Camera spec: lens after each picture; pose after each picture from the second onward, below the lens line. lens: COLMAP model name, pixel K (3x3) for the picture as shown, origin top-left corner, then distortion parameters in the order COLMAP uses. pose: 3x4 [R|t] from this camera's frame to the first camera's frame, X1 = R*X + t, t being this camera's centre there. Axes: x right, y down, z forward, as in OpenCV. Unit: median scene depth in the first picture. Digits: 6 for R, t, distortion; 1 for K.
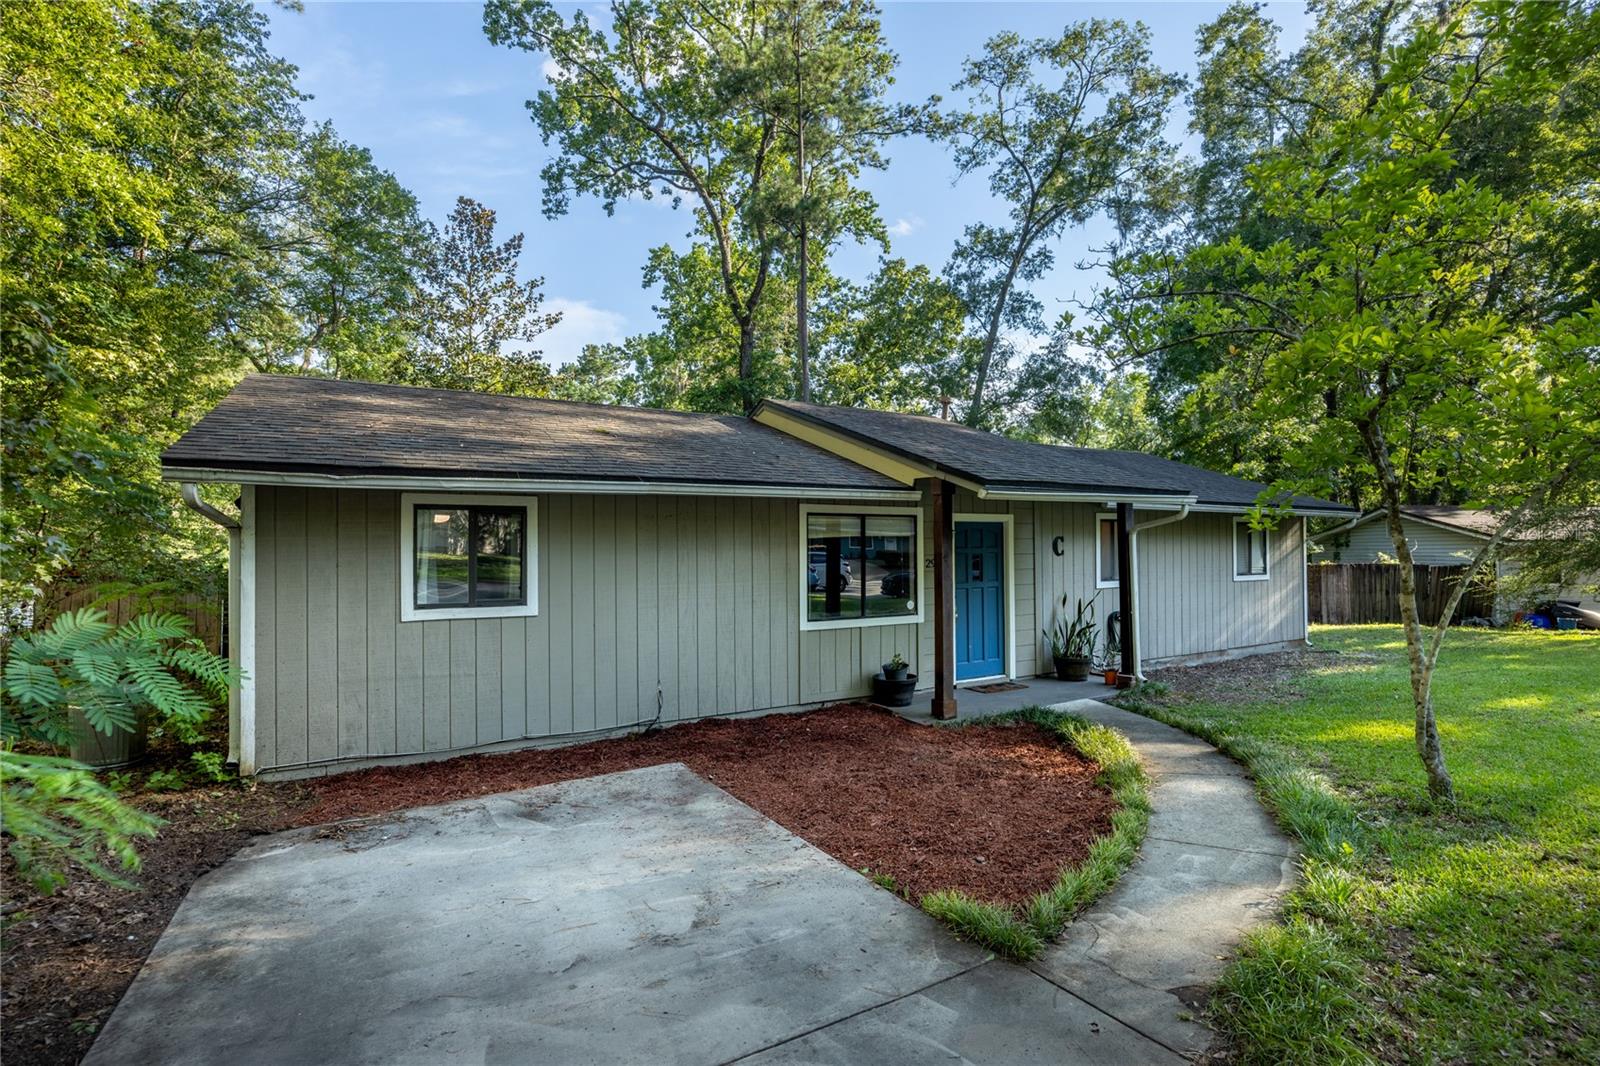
lens RADIAL K [[746.8, 0, 824.5], [0, 746.8, 551.7], [0, 0, 1]] dist [-0.018402, 0.000126]
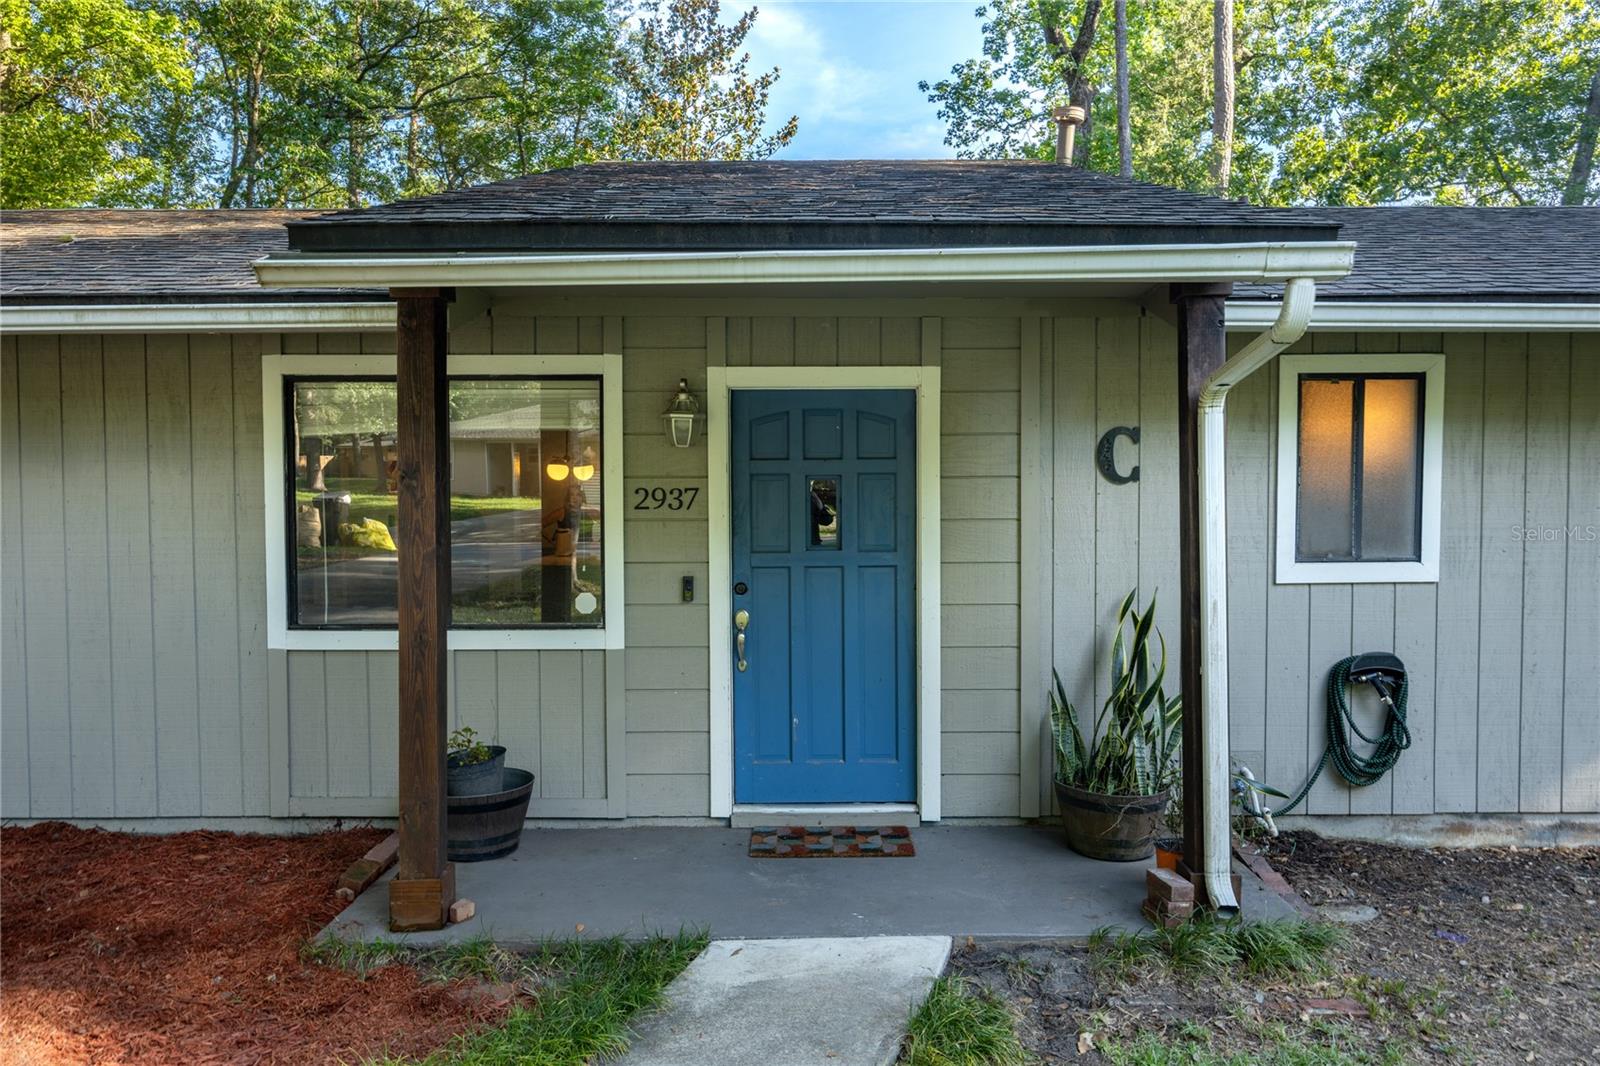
lens RADIAL K [[1098.1, 0, 826.2], [0, 1098.1, 540.1], [0, 0, 1]] dist [-0.002378, 0.000188]
pose [[0.864192, 0.026956, -0.502439, 0.465548], [-0.005757, 0.999028, 0.043695, 0.010553], [0.503129, -0.034868, 0.863508, 0.506612]]
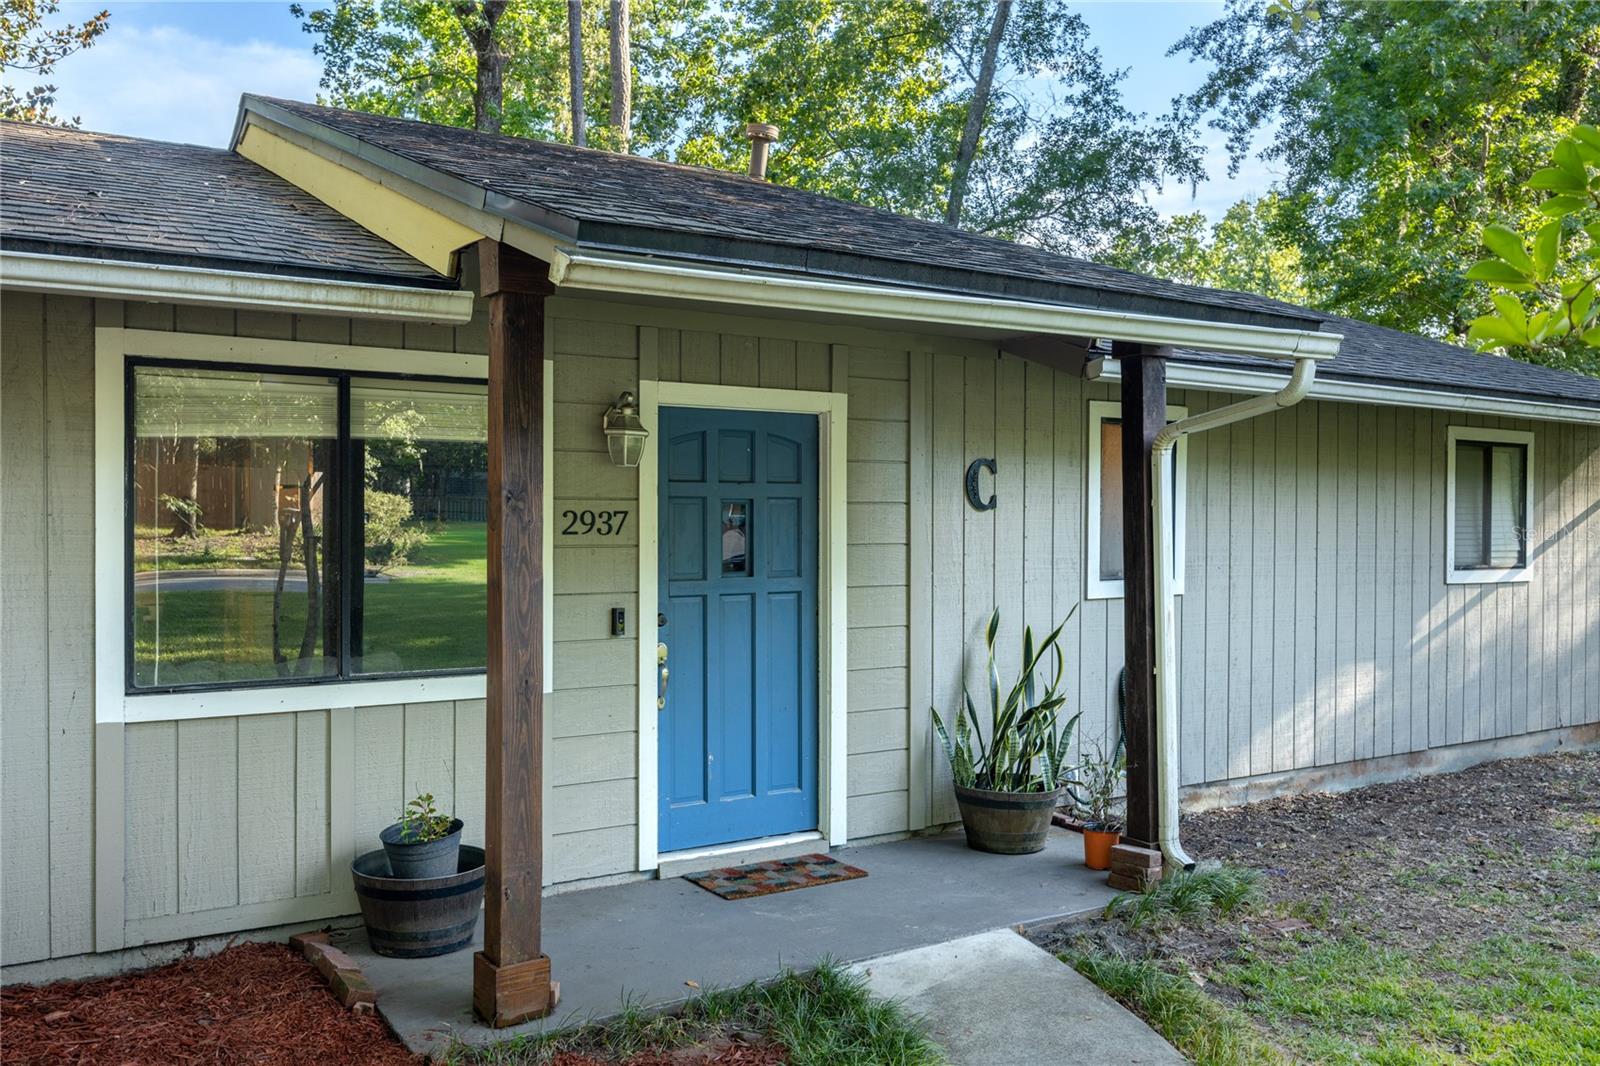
lens RADIAL K [[1306.4, 0, 779.5], [0, 1306.4, 542.7], [0, 0, 1]] dist [0.005805, -0.007074]
pose [[0.999487, 0.013298, 0.029140, 0.199287], [-0.013813, 0.999750, 0.017559, 0.011791], [-0.028899, -0.017953, 0.999421, 0.356899]]
